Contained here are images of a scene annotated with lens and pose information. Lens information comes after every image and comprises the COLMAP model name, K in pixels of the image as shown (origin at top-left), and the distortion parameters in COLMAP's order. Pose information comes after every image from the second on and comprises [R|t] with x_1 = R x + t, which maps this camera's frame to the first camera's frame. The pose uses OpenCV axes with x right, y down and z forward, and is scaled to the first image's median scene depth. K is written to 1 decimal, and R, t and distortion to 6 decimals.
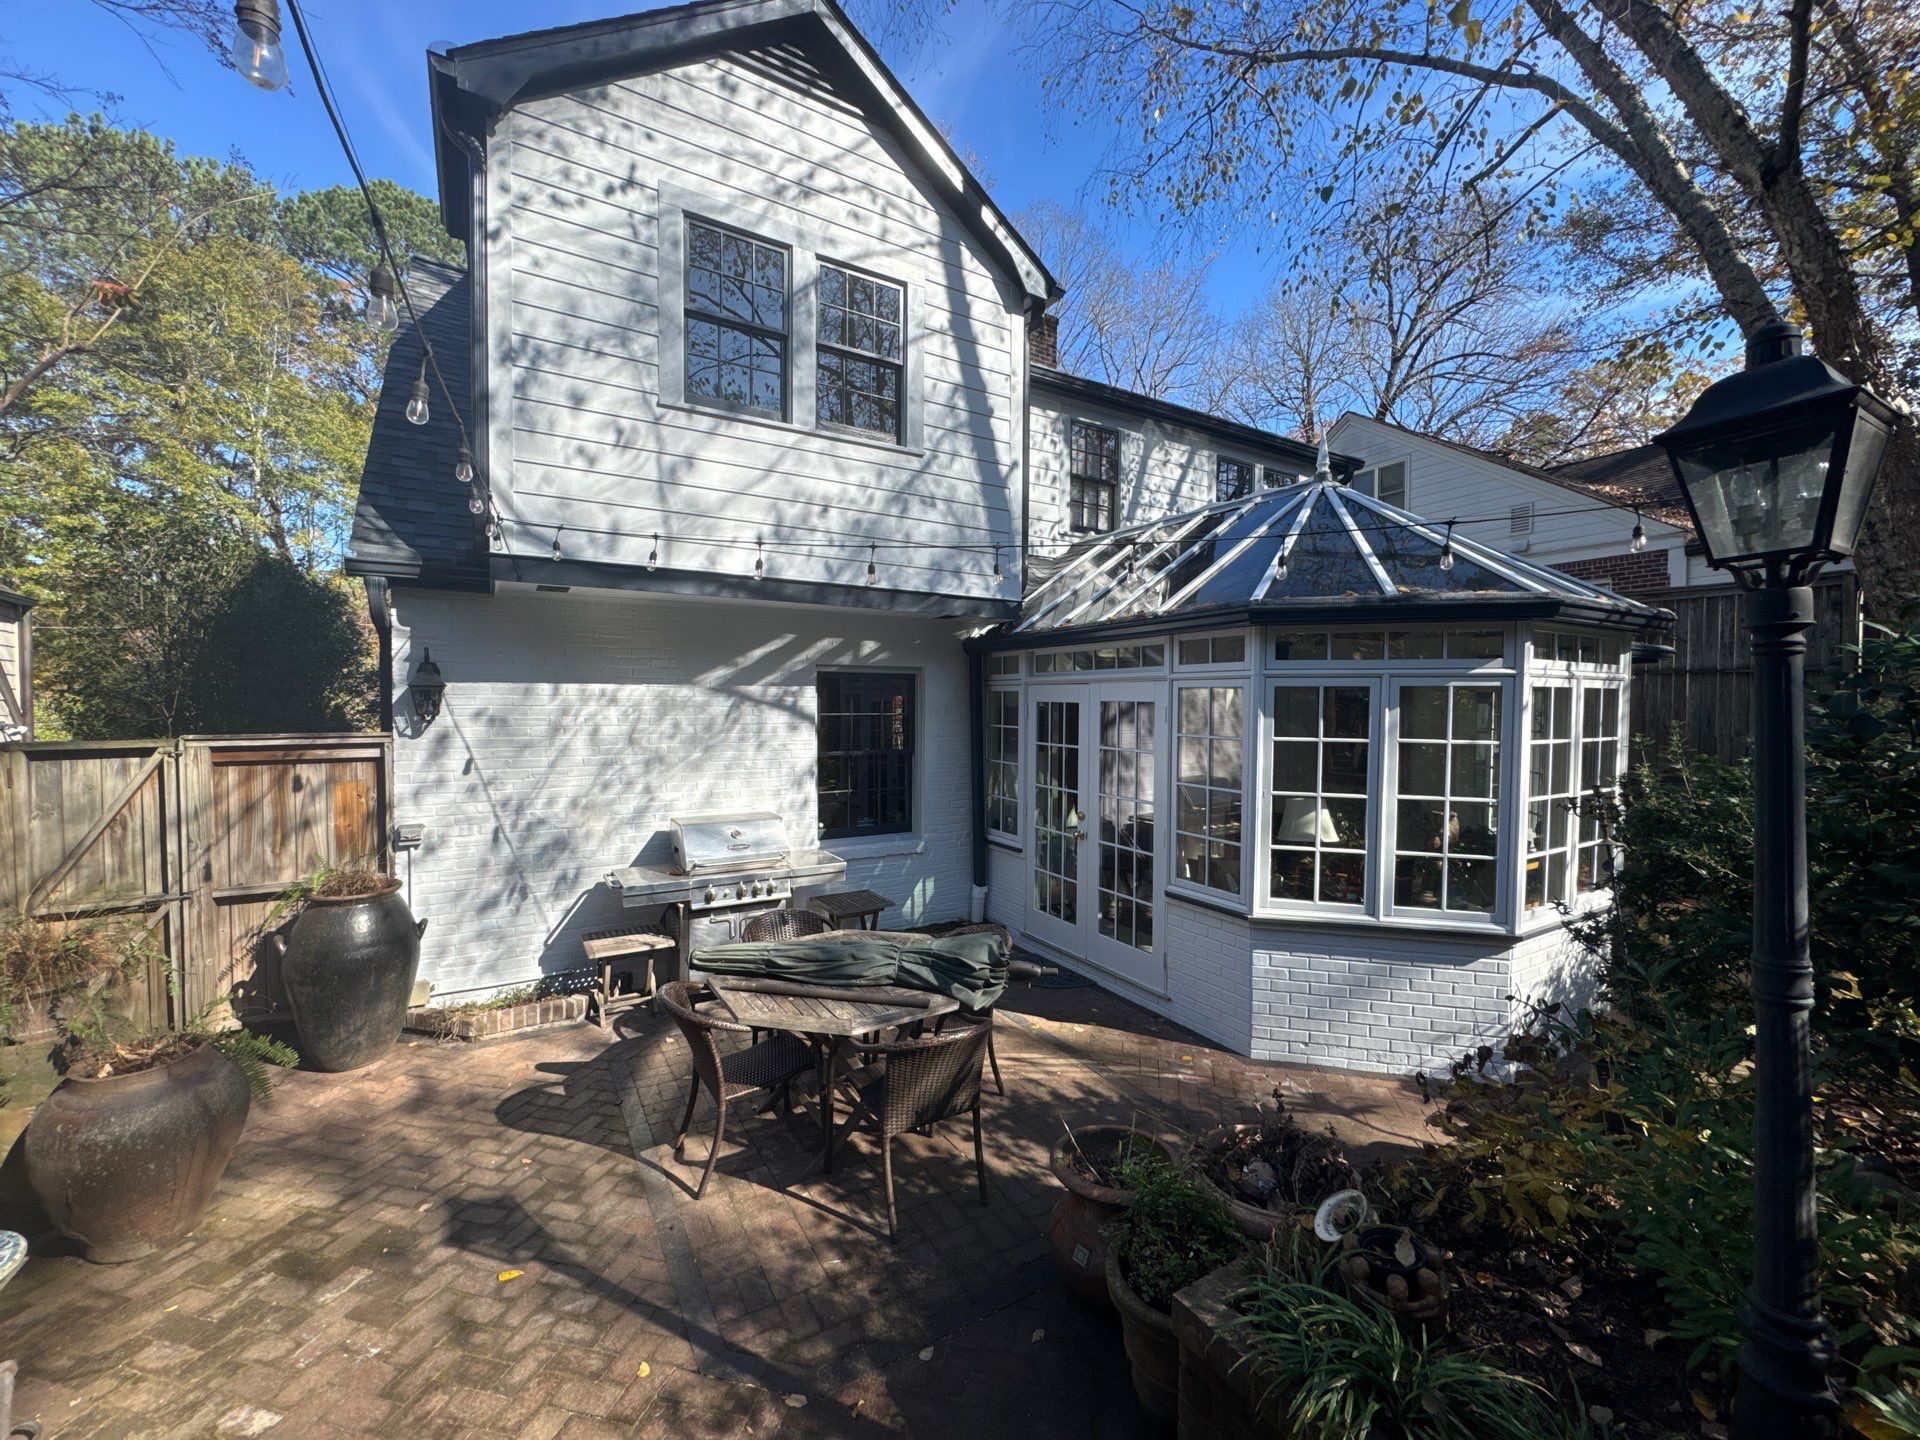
lens RADIAL K [[761.8, 0, 958.7], [0, 761.8, 720.2], [0, 0, 1]] dist [-0.001607, -0.000097]
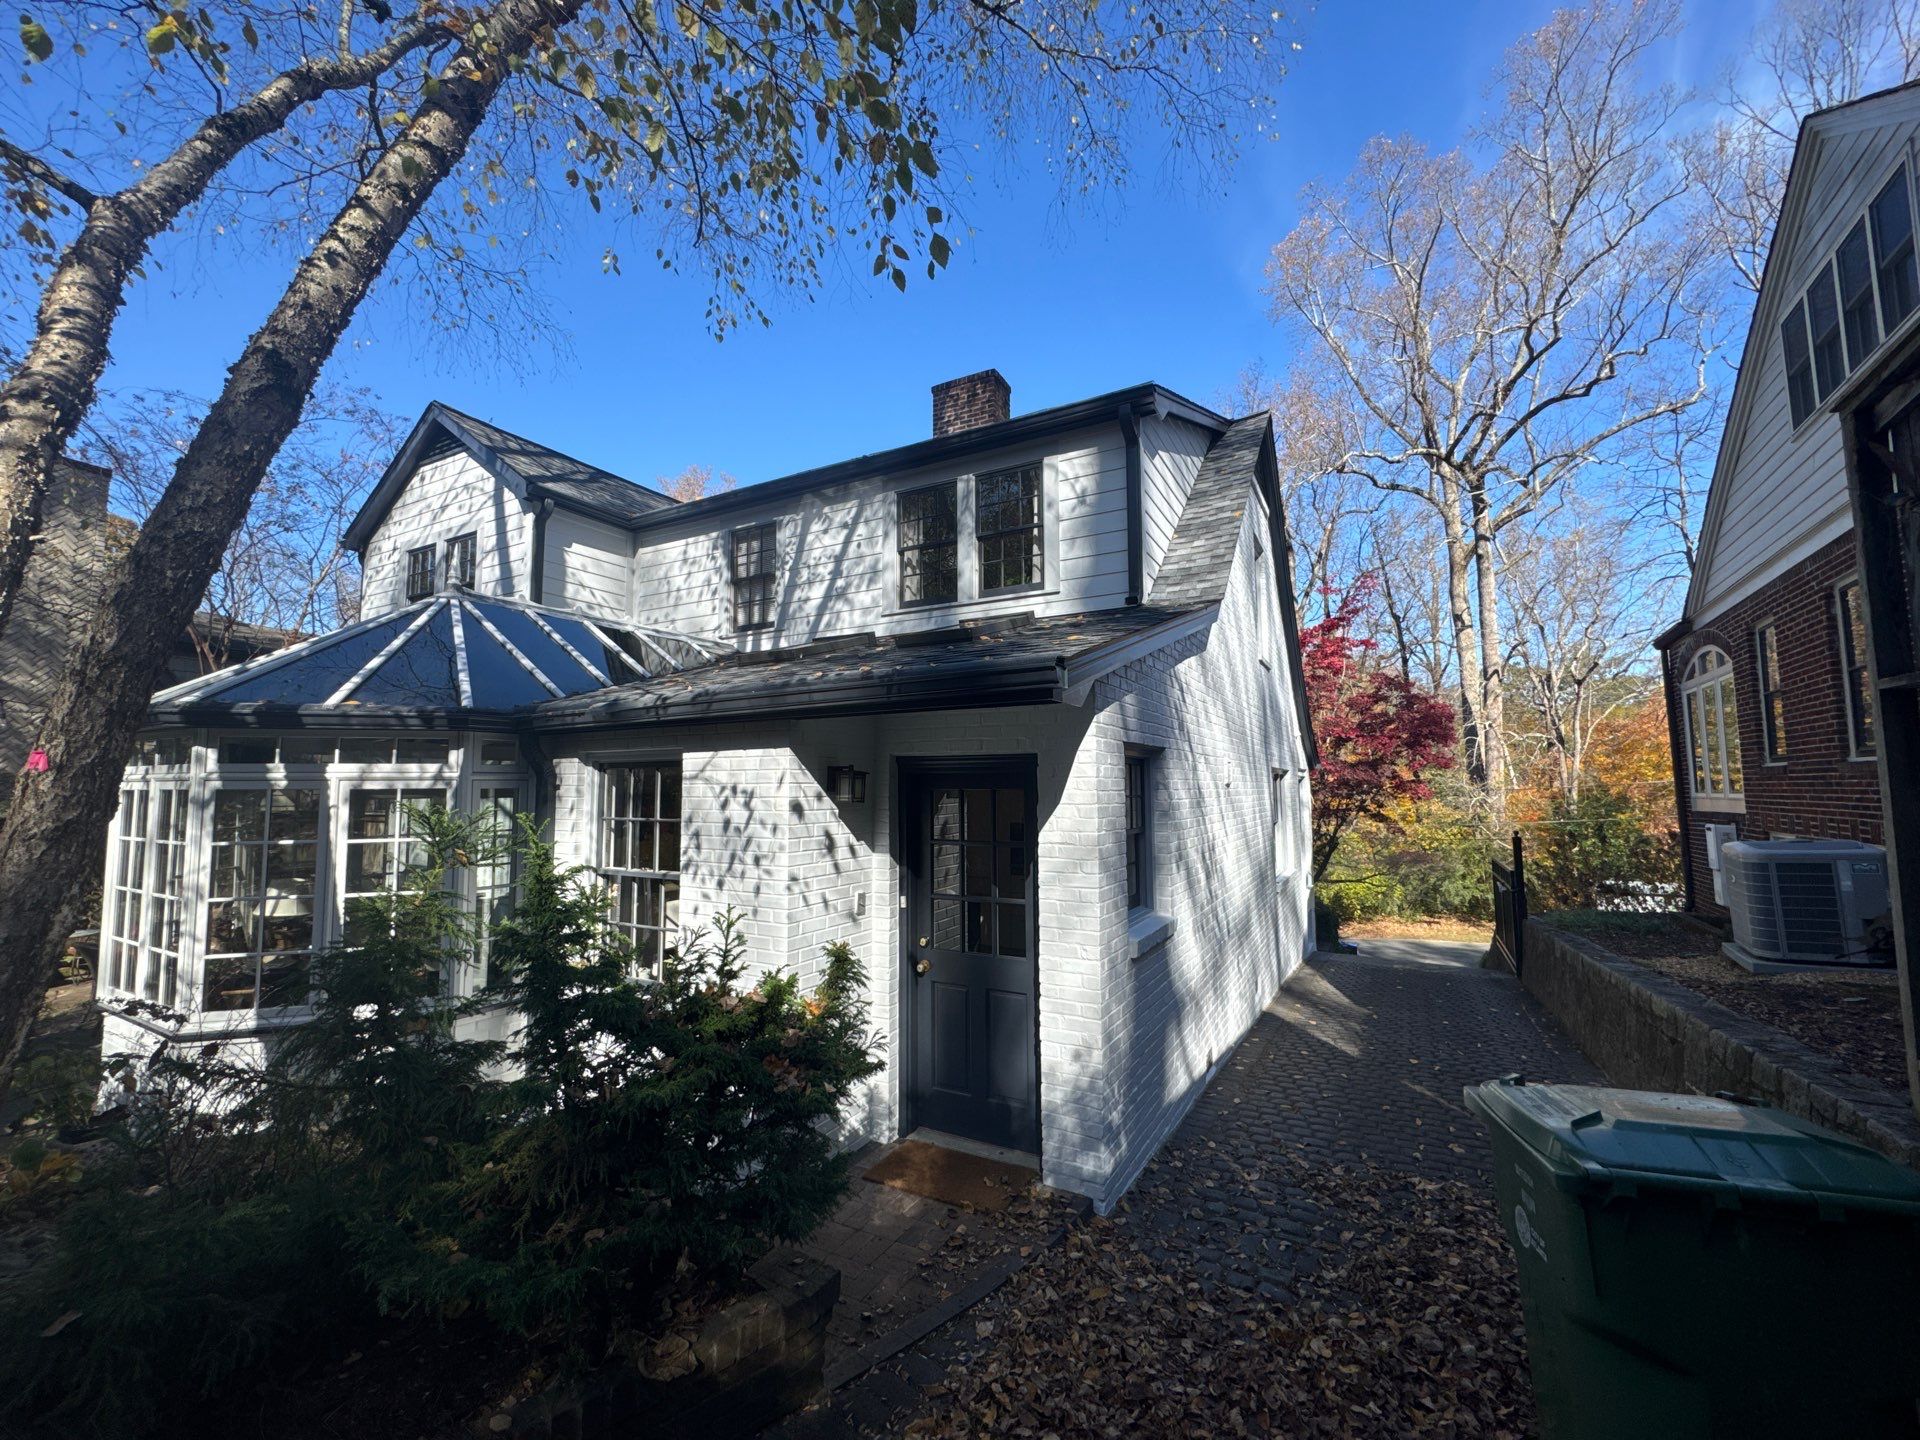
lens RADIAL K [[761.8, 0, 956.5], [0, 761.8, 721.6], [0, 0, 1]] dist [-0.001607, -0.000097]
pose [[0.496372, -0.080931, -0.864329, 1.967665], [-0.015003, 0.994696, -0.101754, -0.039593], [0.867980, 0.063475, 0.492526, 1.243471]]
